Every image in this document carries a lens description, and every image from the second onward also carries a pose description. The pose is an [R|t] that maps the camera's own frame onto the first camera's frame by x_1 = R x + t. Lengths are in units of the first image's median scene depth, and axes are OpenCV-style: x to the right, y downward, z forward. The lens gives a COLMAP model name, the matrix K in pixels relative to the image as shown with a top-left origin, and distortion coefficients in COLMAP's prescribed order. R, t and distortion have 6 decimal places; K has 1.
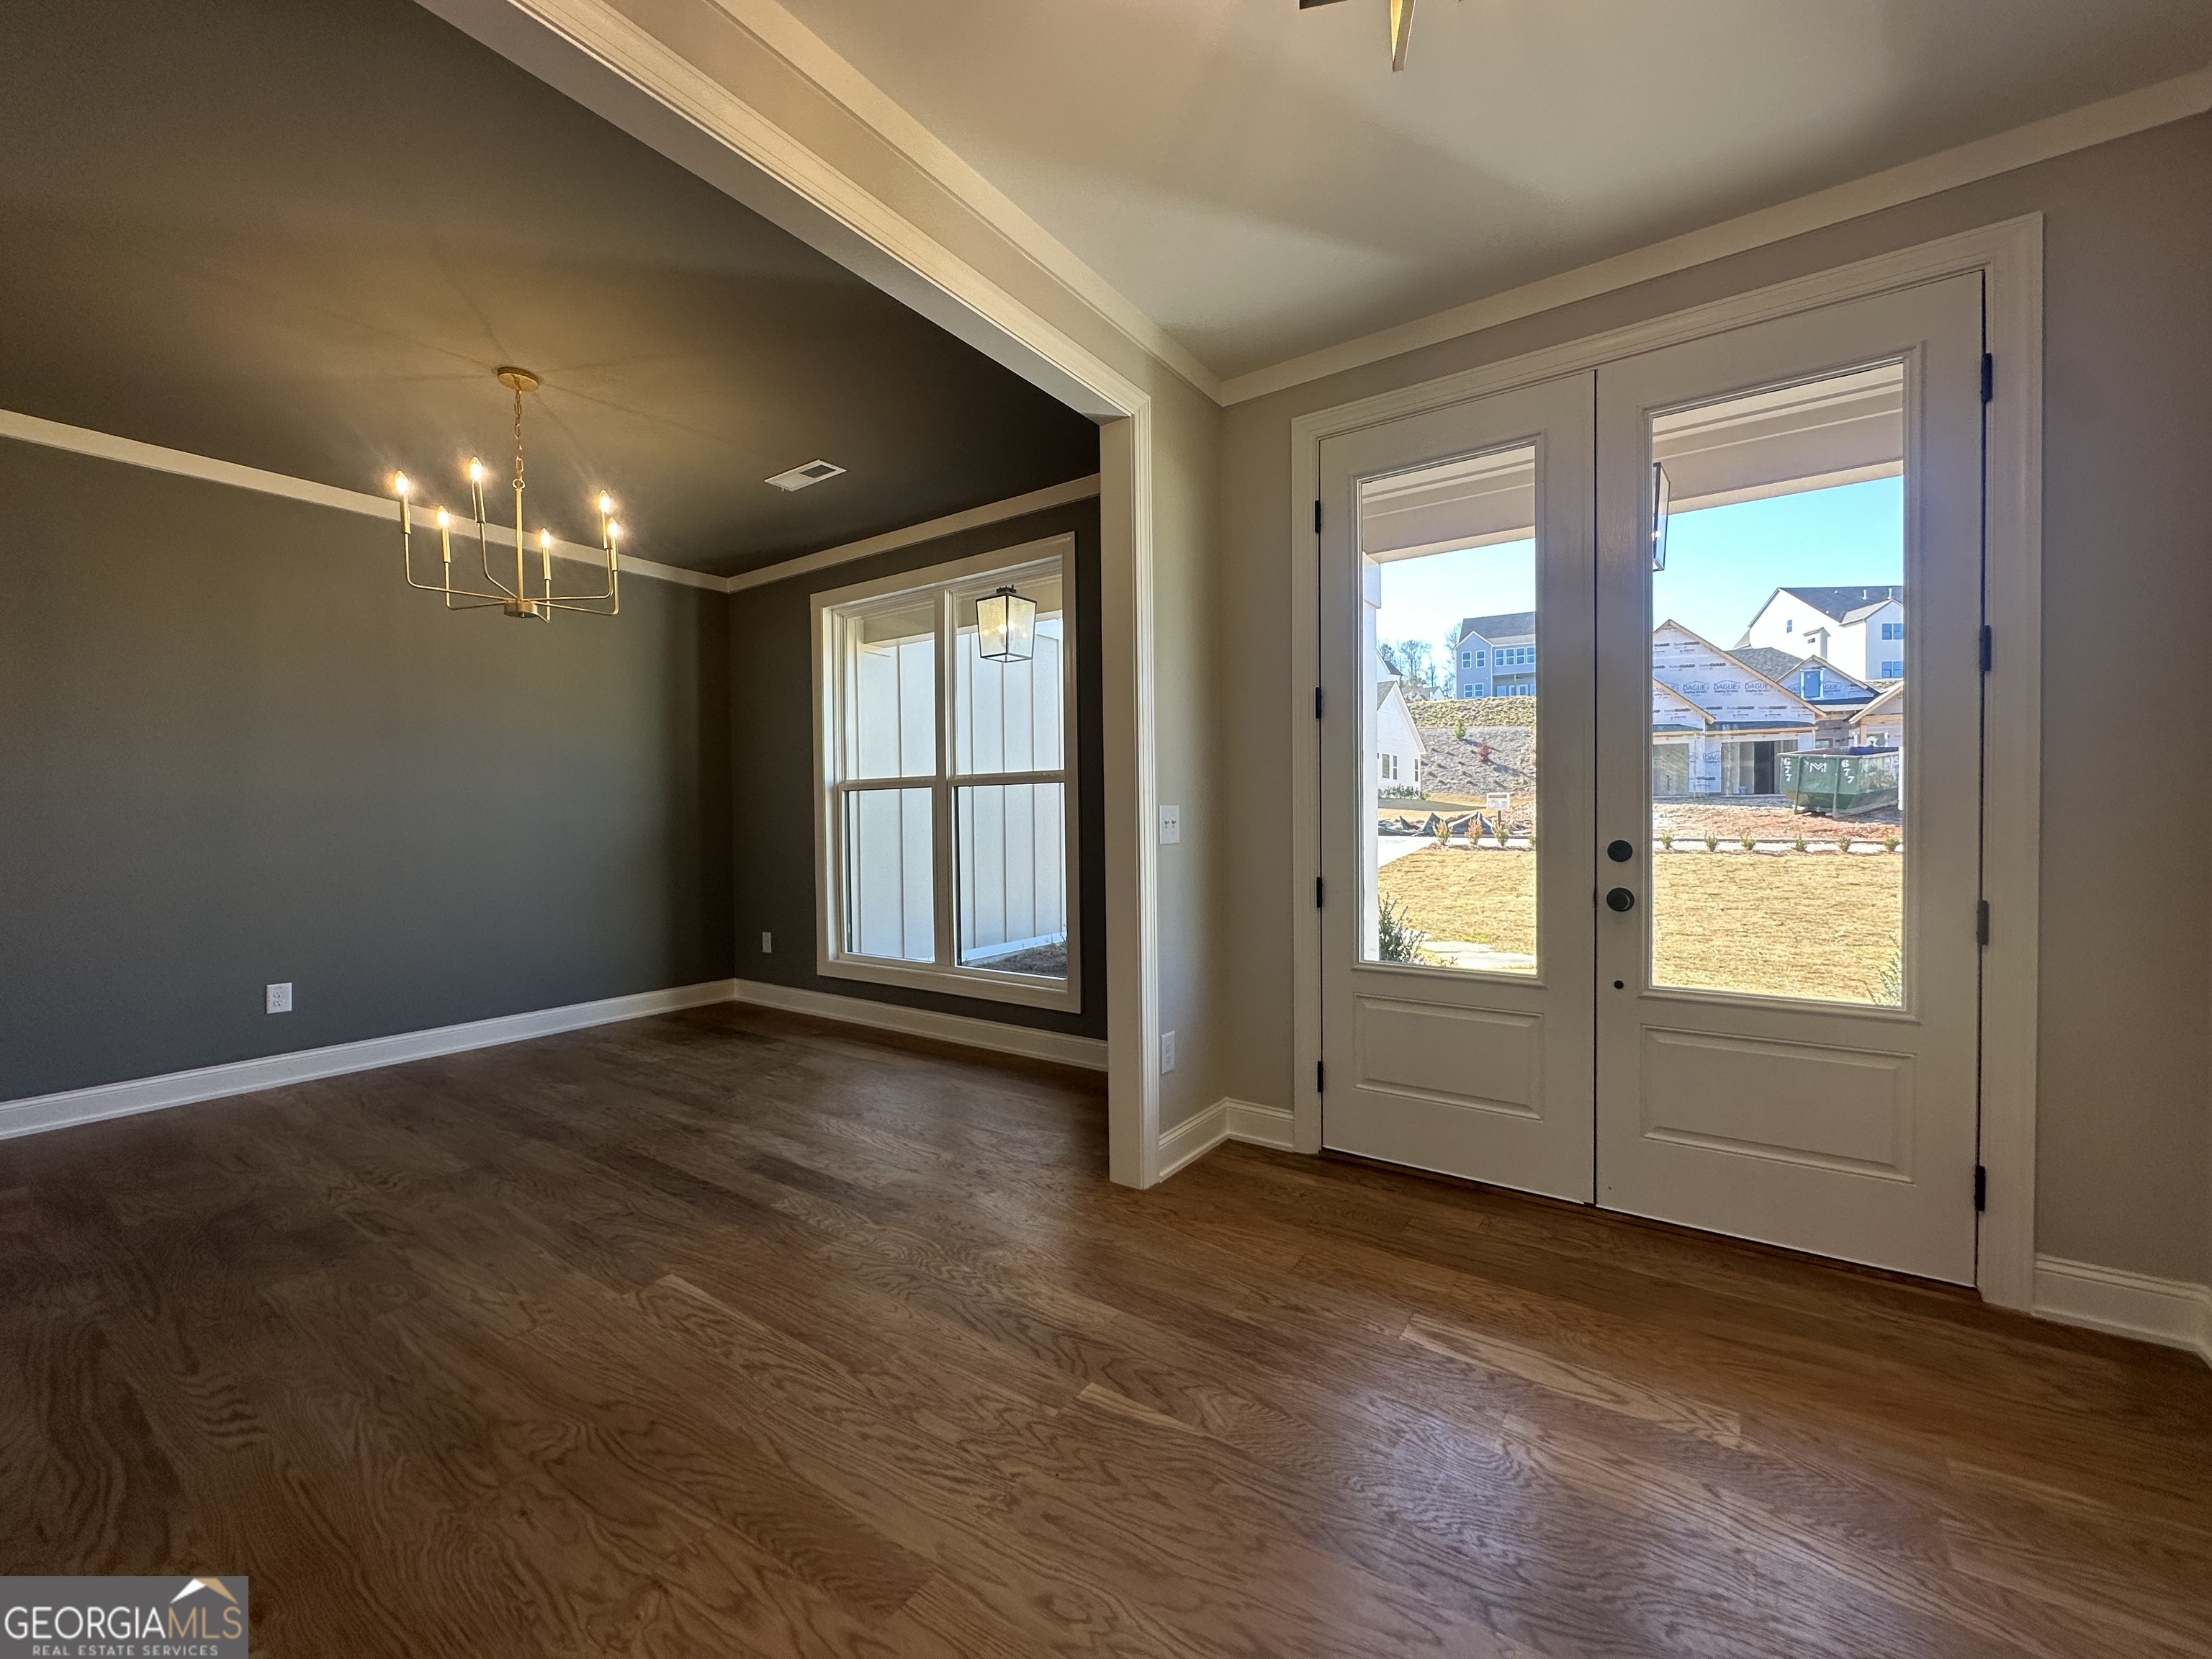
lens RADIAL K [[888.4, 0, 1106.0], [0, 888.4, 829.5], [0, 0, 1]] dist [-0.012552, 0.002249]
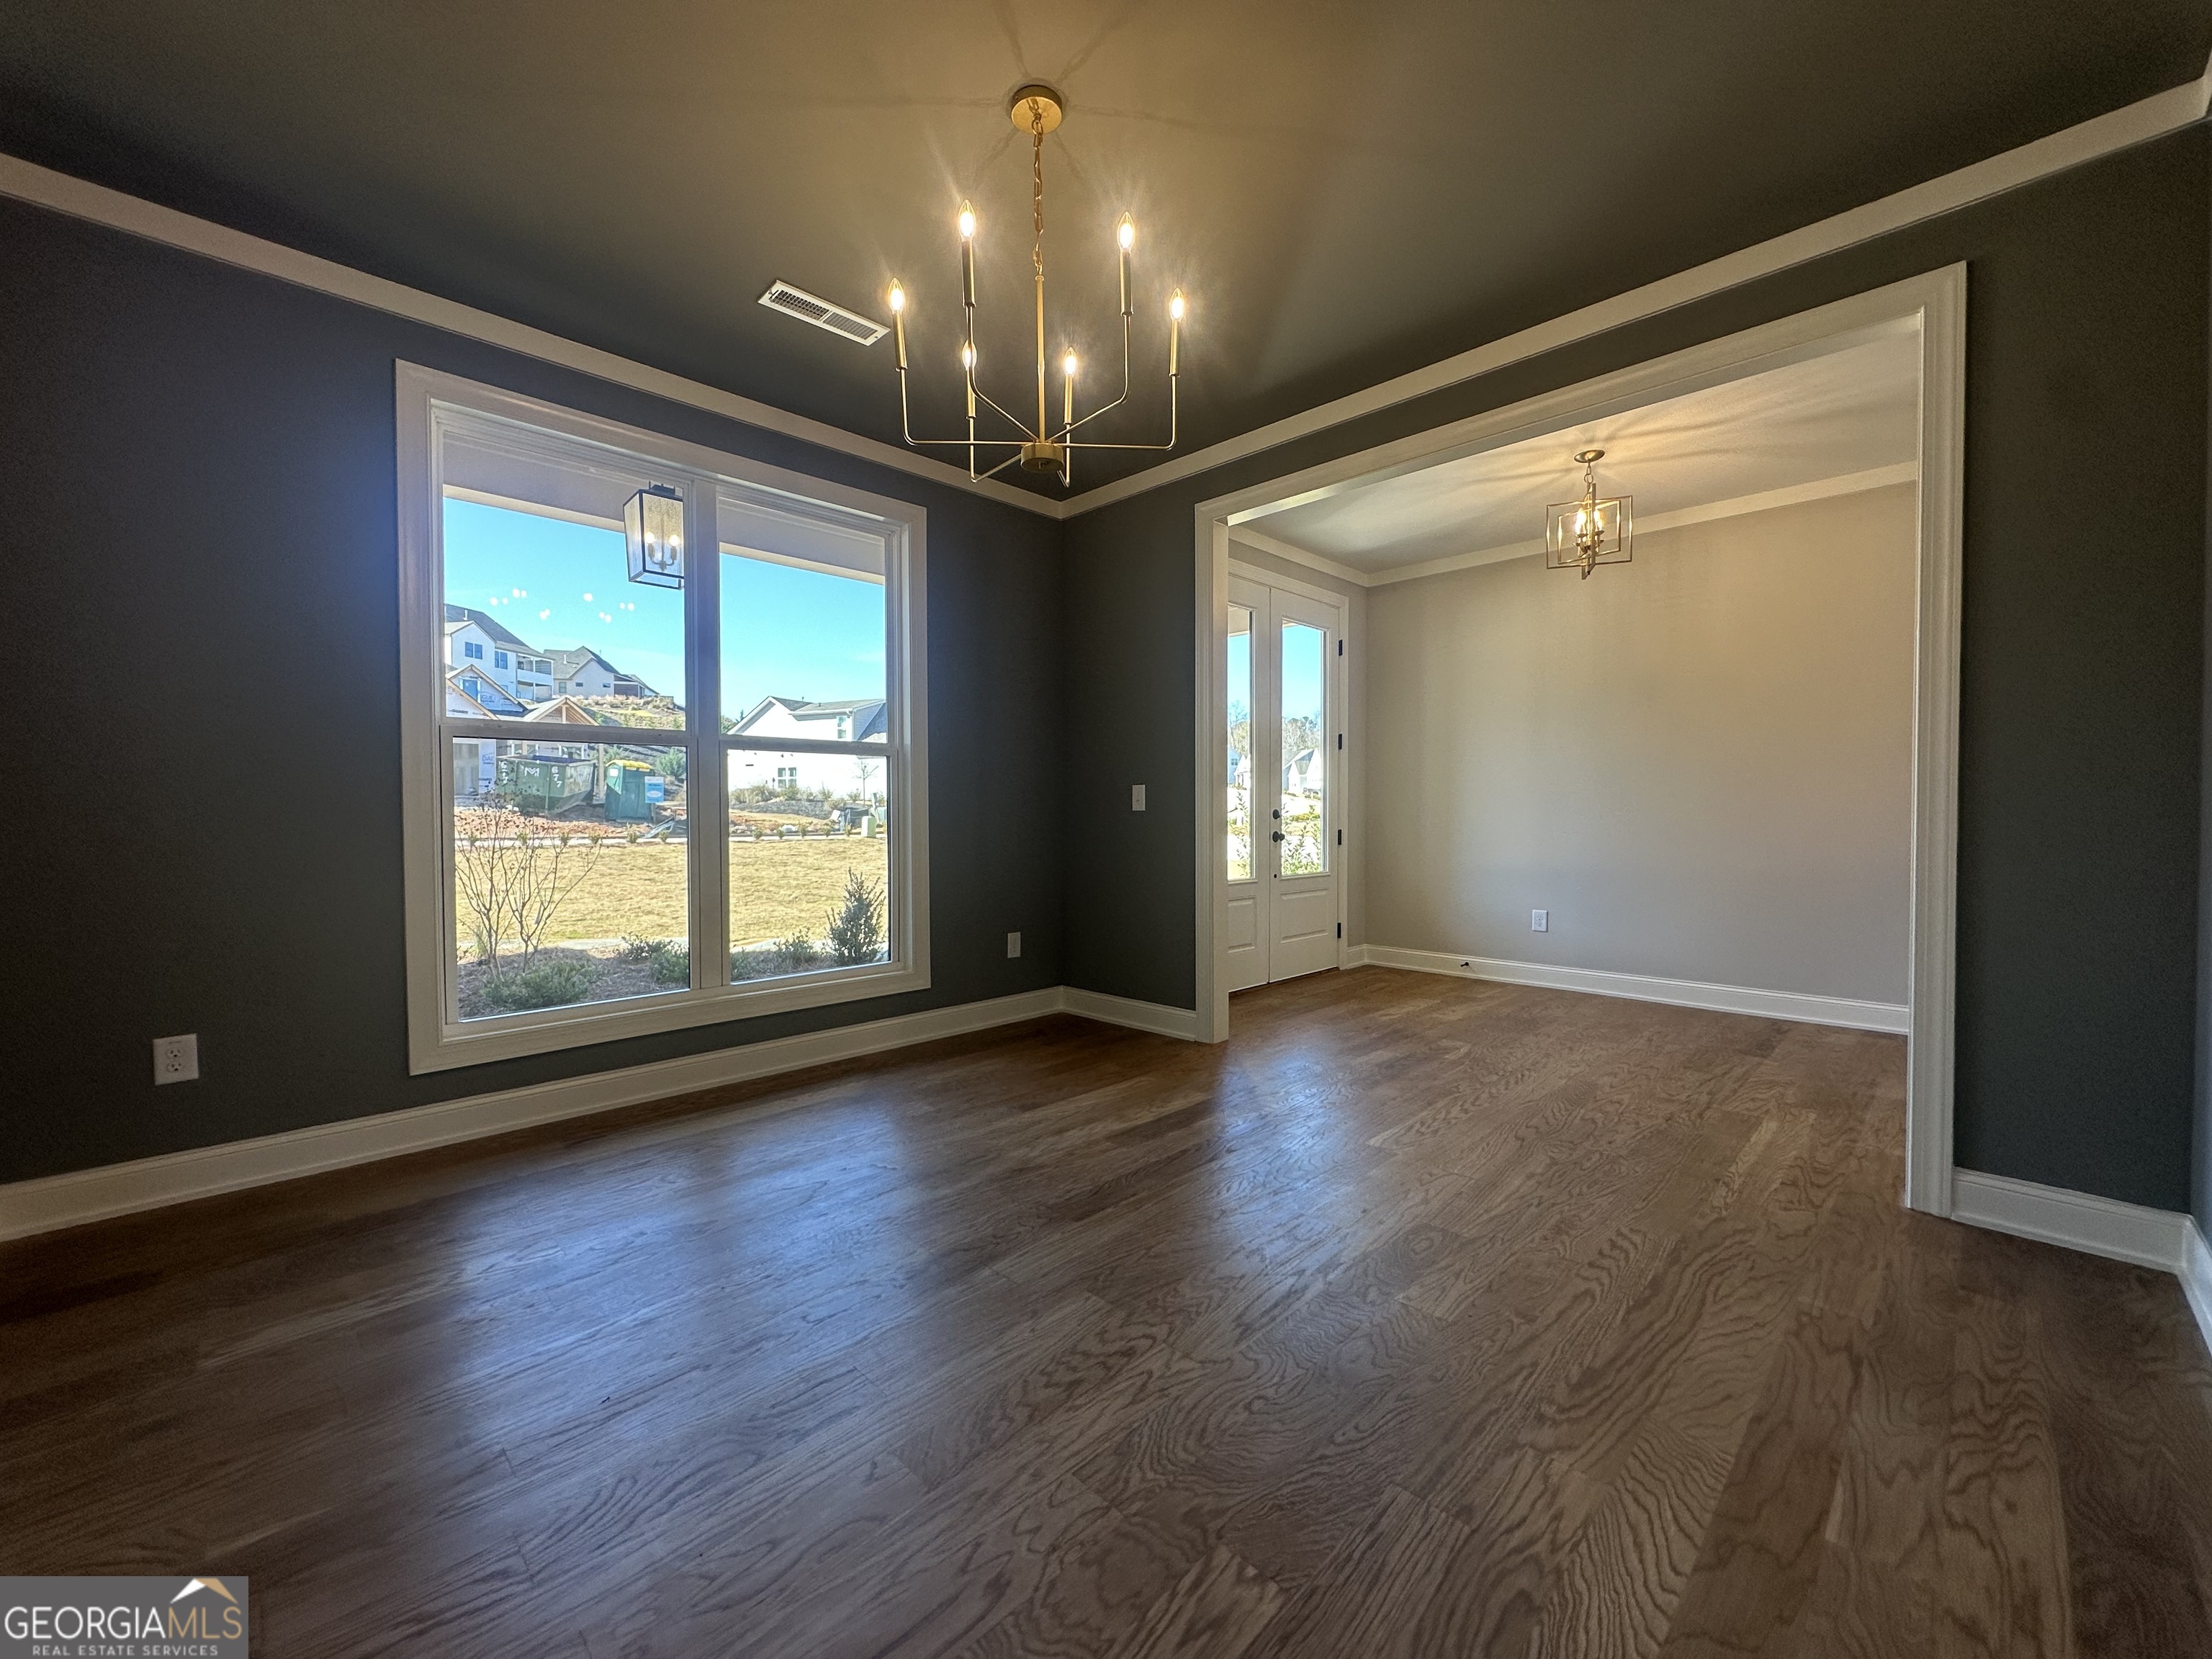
lens RADIAL K [[888.4, 0, 1106.0], [0, 888.4, 829.5], [0, 0, 1]] dist [-0.012552, 0.002249]
pose [[0.174015, -0.010535, 0.984687, -1.837297], [0.014970, 0.999856, 0.008052, 0.041313], [-0.984629, 0.013340, 0.174147, 1.161938]]
